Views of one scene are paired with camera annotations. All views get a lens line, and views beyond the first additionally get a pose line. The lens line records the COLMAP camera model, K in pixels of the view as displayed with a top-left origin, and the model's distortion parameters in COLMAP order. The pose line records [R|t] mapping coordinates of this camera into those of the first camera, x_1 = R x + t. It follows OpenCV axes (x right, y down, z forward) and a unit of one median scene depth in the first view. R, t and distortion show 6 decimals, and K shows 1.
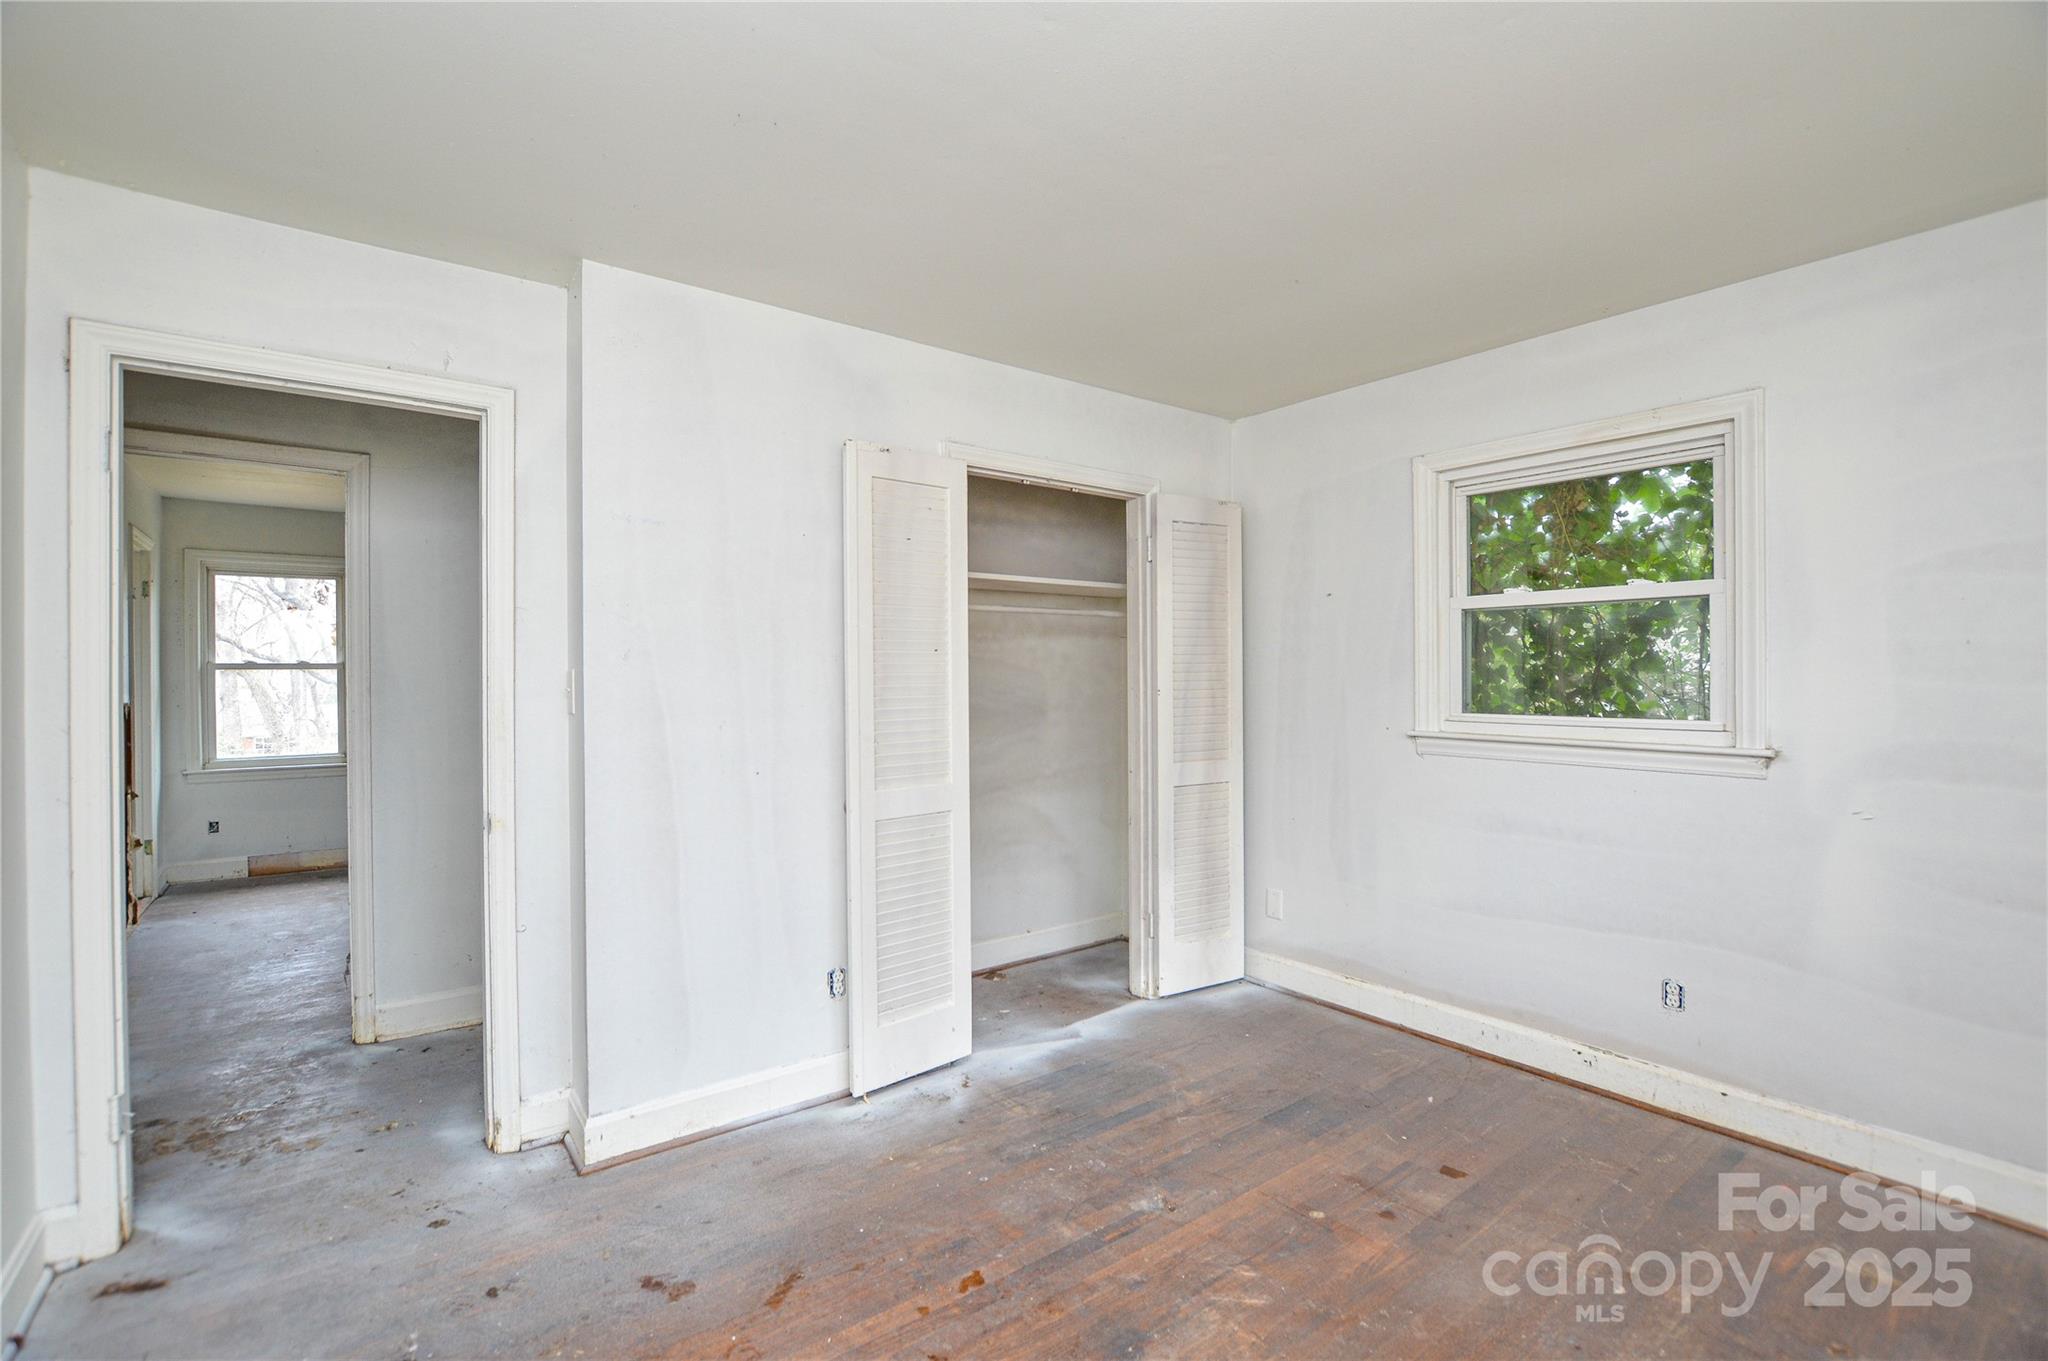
lens RADIAL K [[911.4, 0, 1020.6], [0, 911.4, 677.2], [0, 0, 1]] dist [-0.033414, 0.003537]
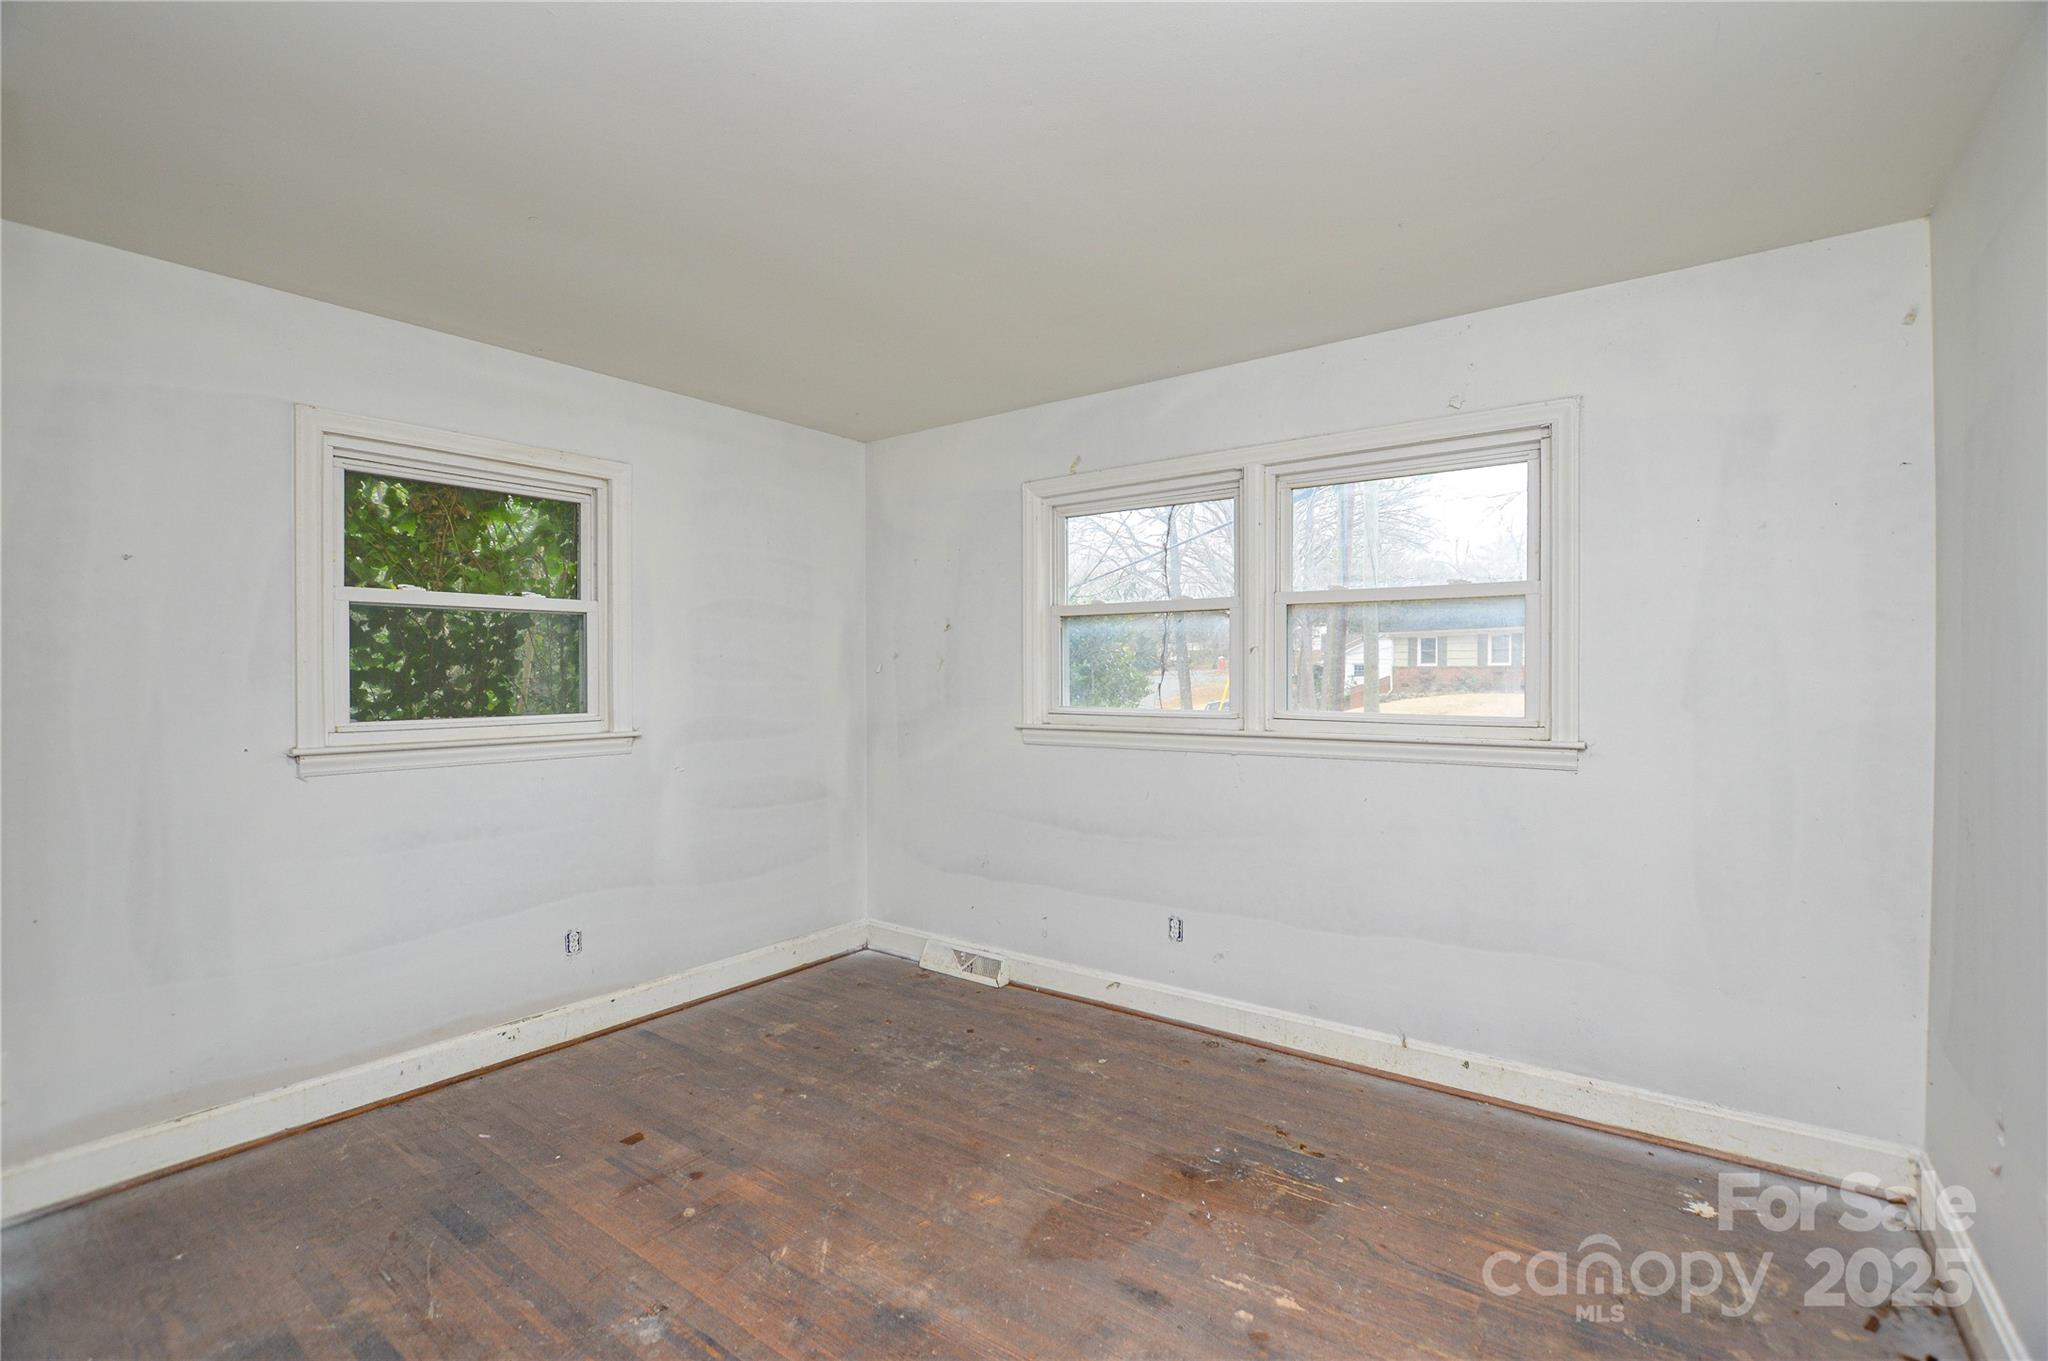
lens RADIAL K [[911.4, 0, 1020.6], [0, 911.4, 677.2], [0, 0, 1]] dist [-0.033414, 0.003537]
pose [[-0.271834, -0.001875, 0.962342, -0.601915], [0.008610, 0.999953, 0.004380, -0.002026], [-0.962306, 0.009477, -0.271806, 0.742596]]
